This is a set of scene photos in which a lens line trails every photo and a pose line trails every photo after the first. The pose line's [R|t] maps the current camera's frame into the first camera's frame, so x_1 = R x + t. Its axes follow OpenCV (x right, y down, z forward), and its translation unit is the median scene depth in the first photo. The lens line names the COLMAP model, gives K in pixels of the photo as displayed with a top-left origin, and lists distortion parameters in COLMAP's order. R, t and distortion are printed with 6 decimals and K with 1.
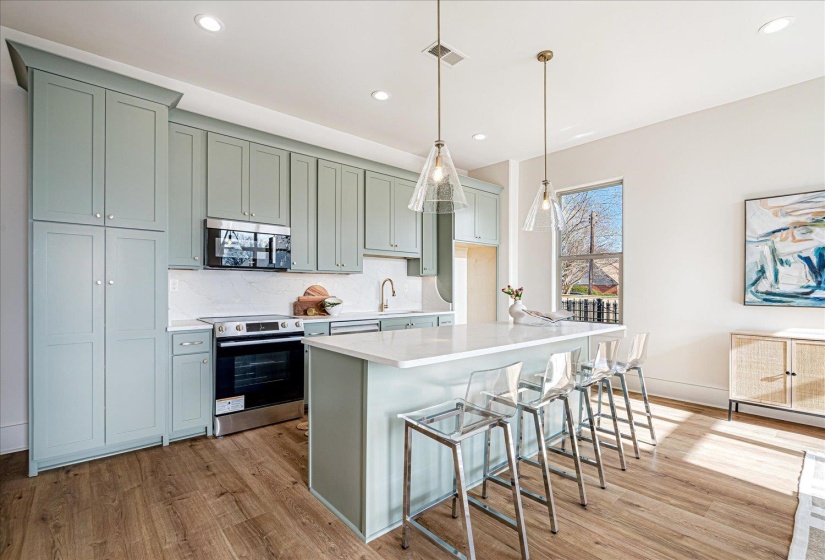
lens RADIAL K [[375.2, 0, 409.9], [0, 375.2, 289.5], [0, 0, 1]] dist [-0.003984, 0.001124]
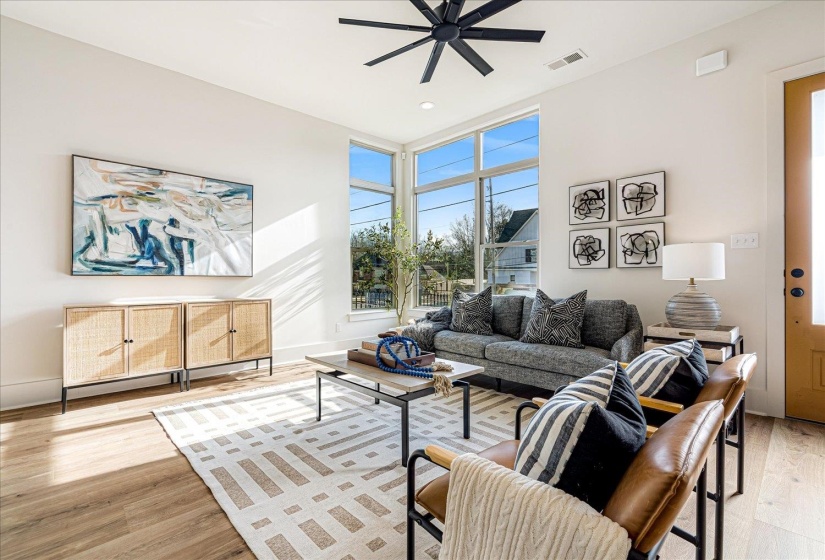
lens RADIAL K [[375.2, 0, 409.1], [0, 375.2, 274.7], [0, 0, 1]] dist [-0.003984, 0.001124]
pose [[-0.032501, 0.004229, 0.999463, 0.001921], [0.006062, 0.999973, -0.004034, 0.050773], [-0.999453, 0.005927, -0.032525, 0.259011]]
